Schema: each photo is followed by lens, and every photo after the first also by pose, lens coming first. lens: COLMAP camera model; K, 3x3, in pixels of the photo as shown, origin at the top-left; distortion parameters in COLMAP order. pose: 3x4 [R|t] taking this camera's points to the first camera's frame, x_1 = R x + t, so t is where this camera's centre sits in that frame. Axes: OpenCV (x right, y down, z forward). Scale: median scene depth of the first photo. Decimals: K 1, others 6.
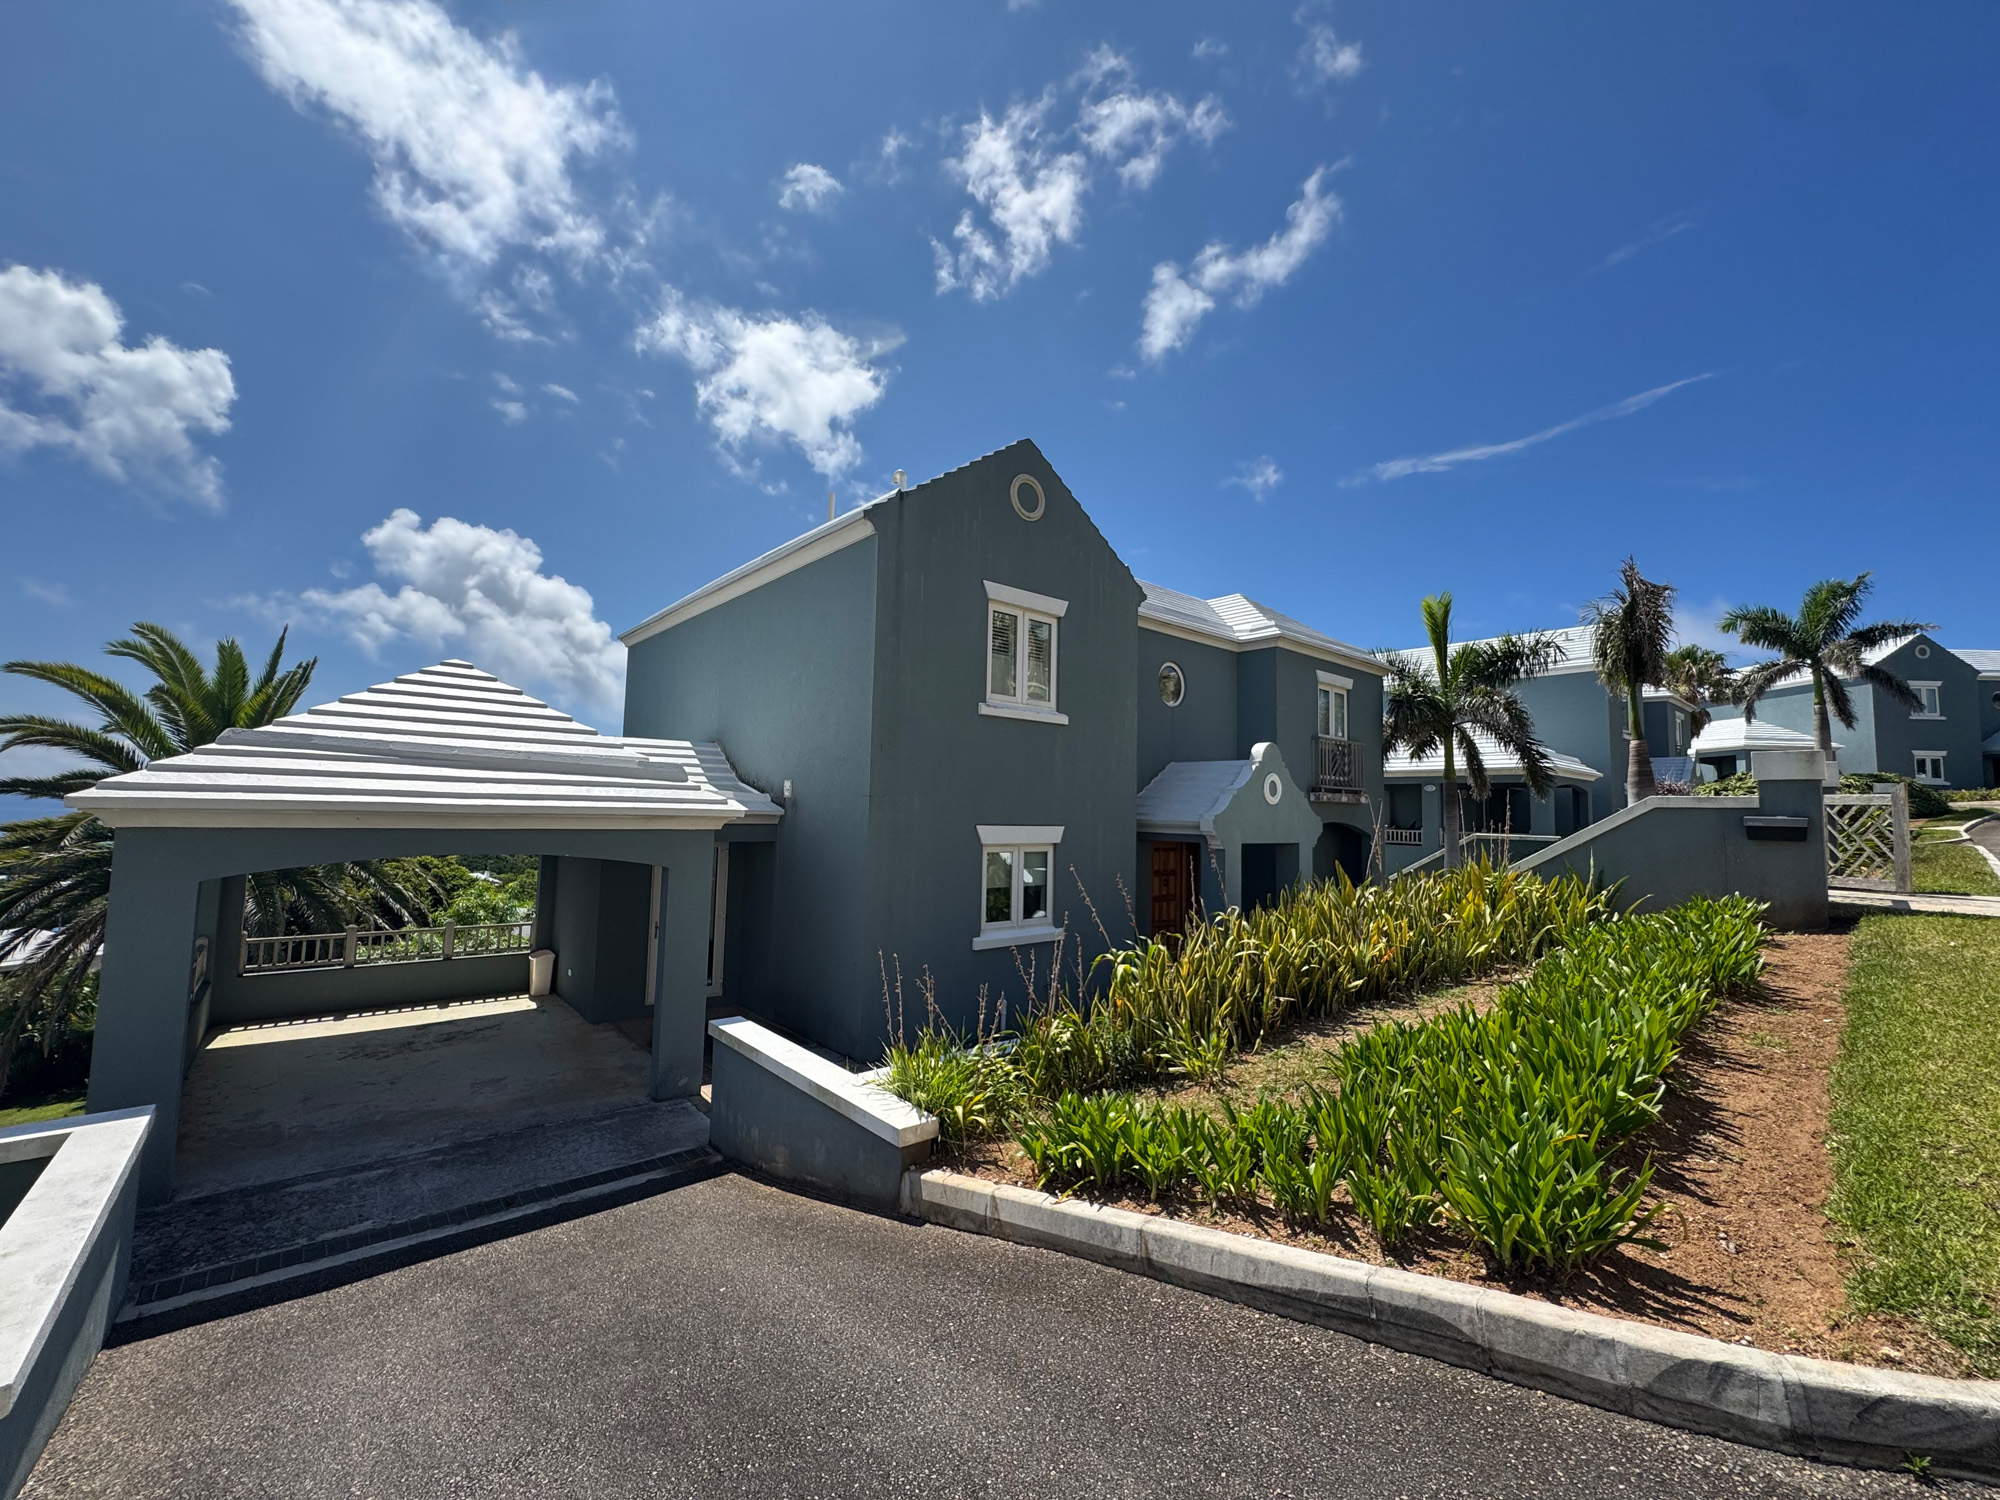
lens RADIAL K [[796.0, 0, 998.7], [0, 796.0, 748.8], [0, 0, 1]] dist [-0.005734, 0.001455]
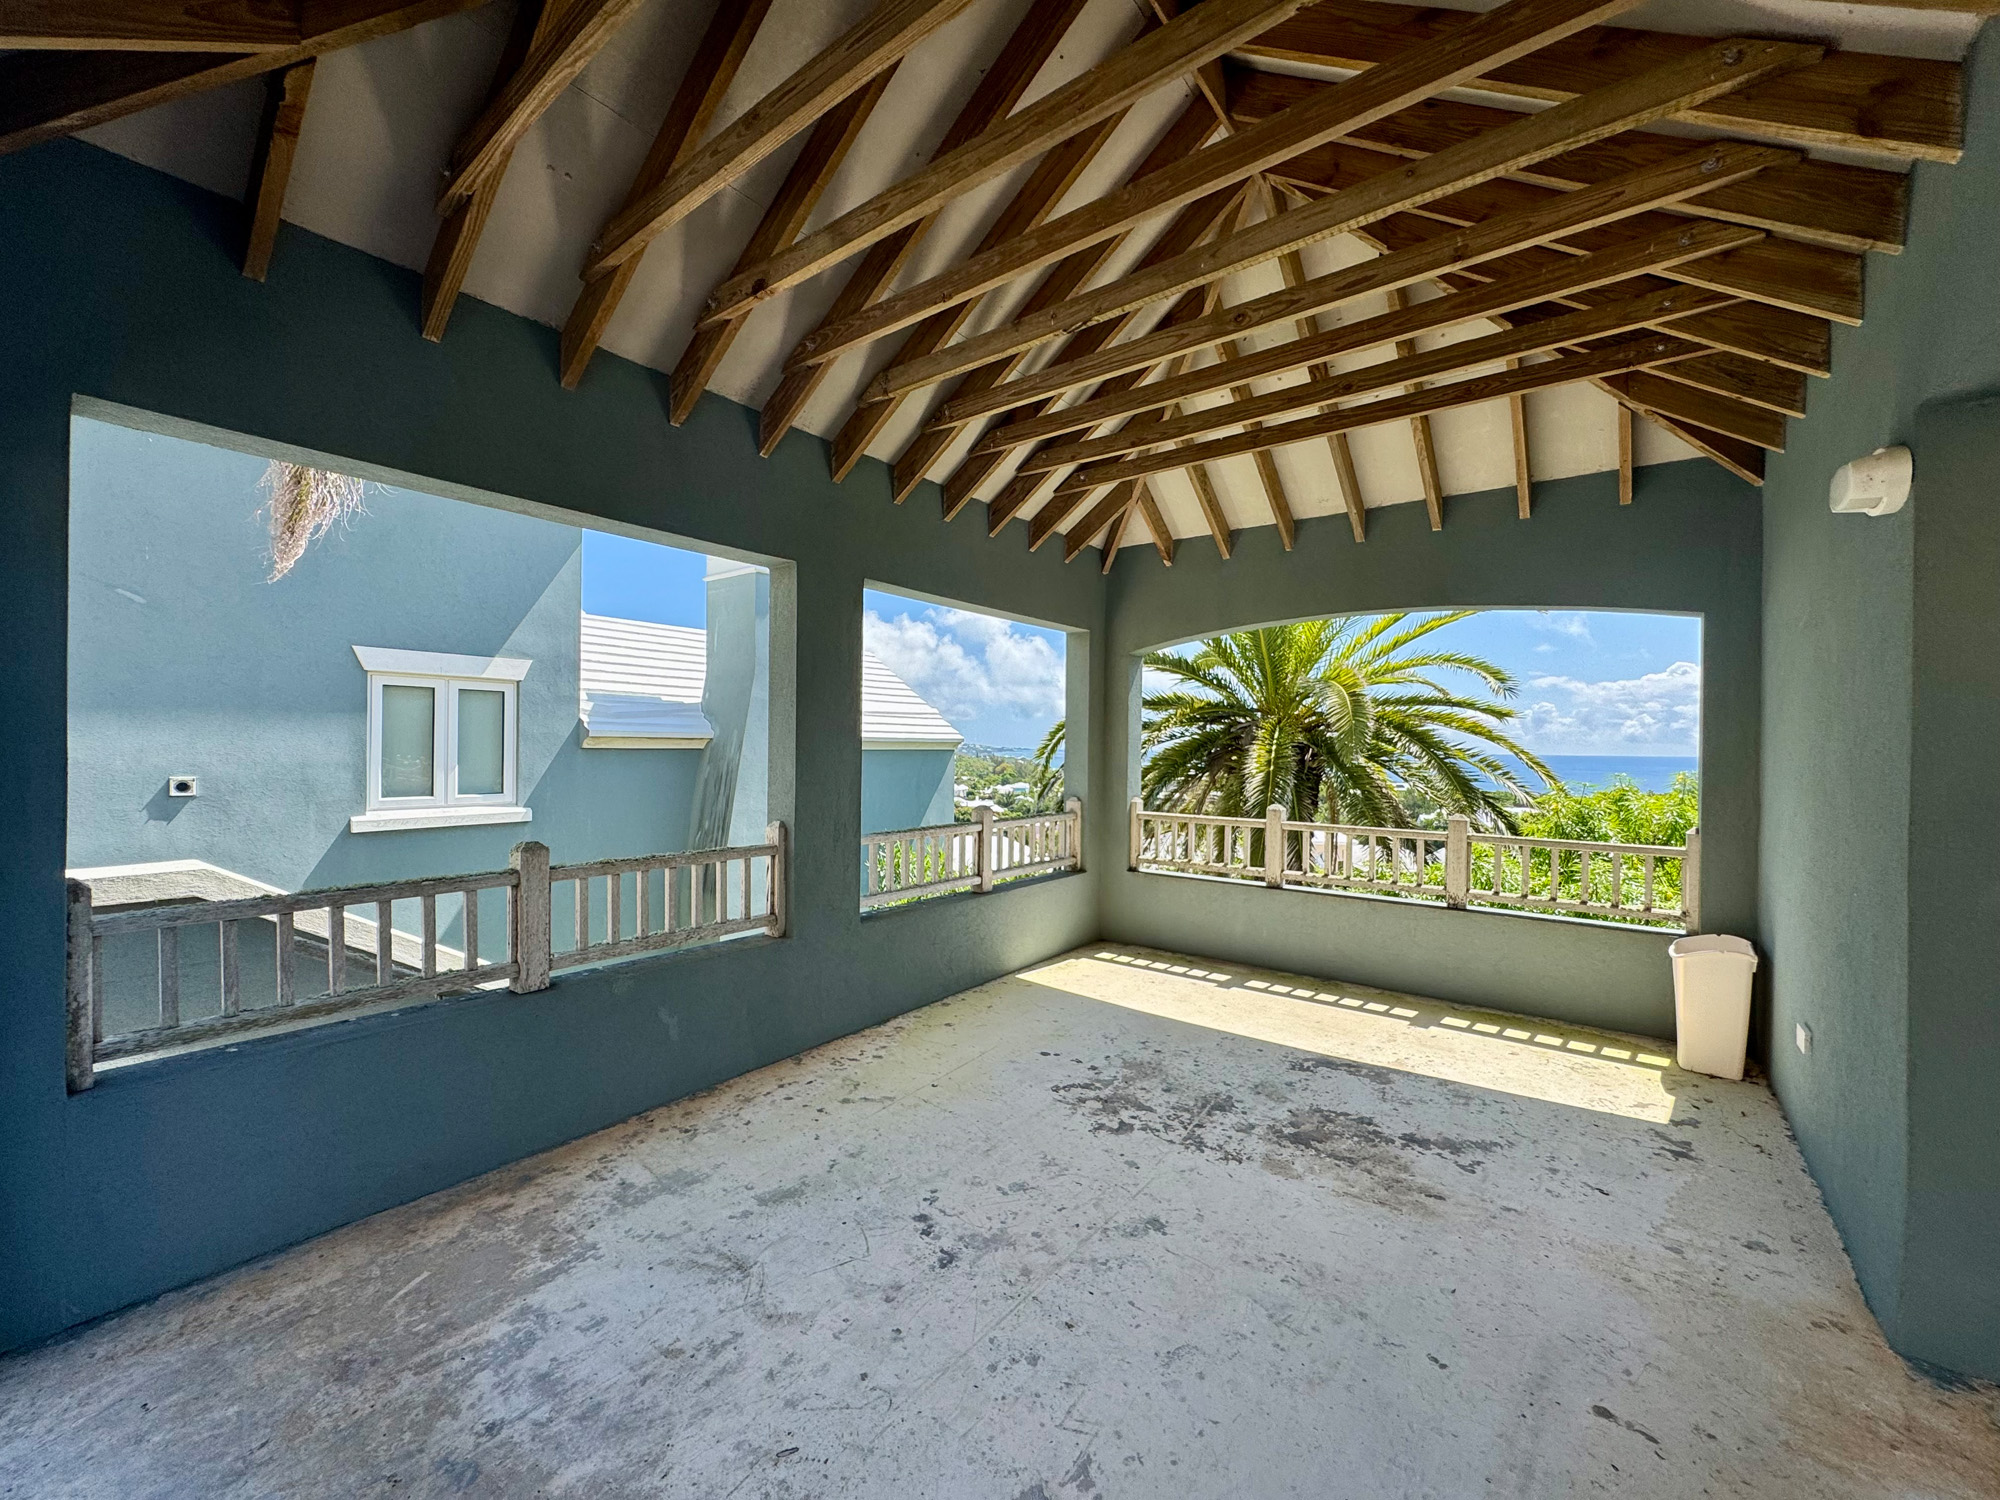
lens RADIAL K [[796.0, 0, 999.4], [0, 796.0, 746.0], [0, 0, 1]] dist [-0.005734, 0.001455]
pose [[0.191486, -0.014946, -0.981381, -0.336587], [0.075683, 0.997132, -0.000419, 0.166412], [0.978573, -0.074193, 0.192068, 0.705674]]
